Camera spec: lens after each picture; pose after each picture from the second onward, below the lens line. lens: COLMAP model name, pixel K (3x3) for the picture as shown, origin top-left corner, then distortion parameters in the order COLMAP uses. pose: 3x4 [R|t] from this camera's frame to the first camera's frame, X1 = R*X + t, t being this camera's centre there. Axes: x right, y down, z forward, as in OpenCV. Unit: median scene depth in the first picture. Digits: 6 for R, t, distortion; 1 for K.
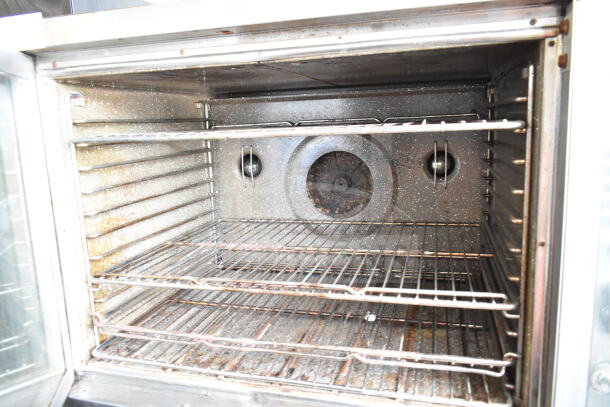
lens RADIAL K [[467.8, 0, 304.5], [0, 467.8, 201.9], [0, 0, 1]] dist [-0.032867, 0.005669]
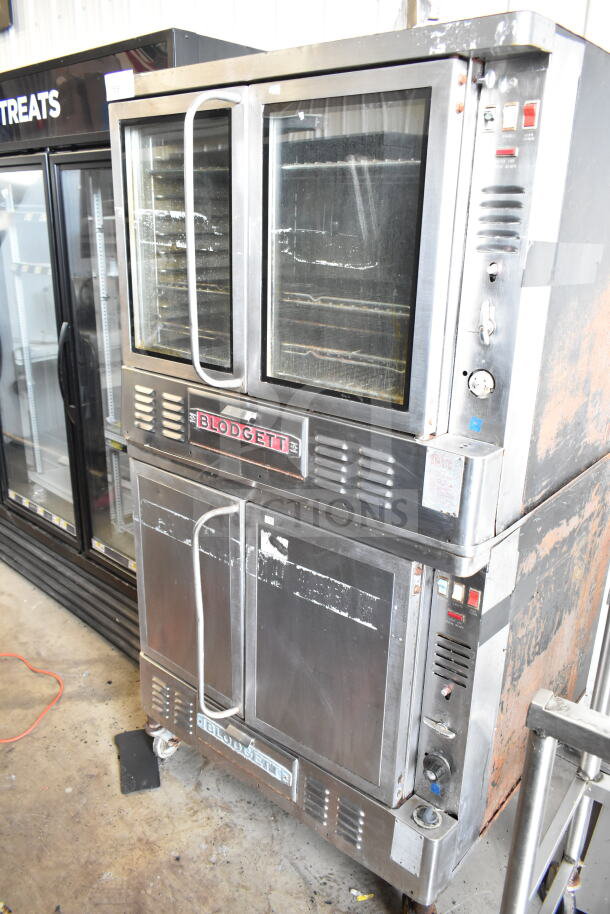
lens RADIAL K [[701.0, 0, 298.7], [0, 701.0, 453.1], [0, 0, 1]] dist [-0.032867, 0.005669]
pose [[0.910936, 0.186264, -0.368104, 0.896270], [-0.123012, 0.974319, 0.188601, 0.258172], [0.393781, -0.126522, 0.910455, -0.861558]]
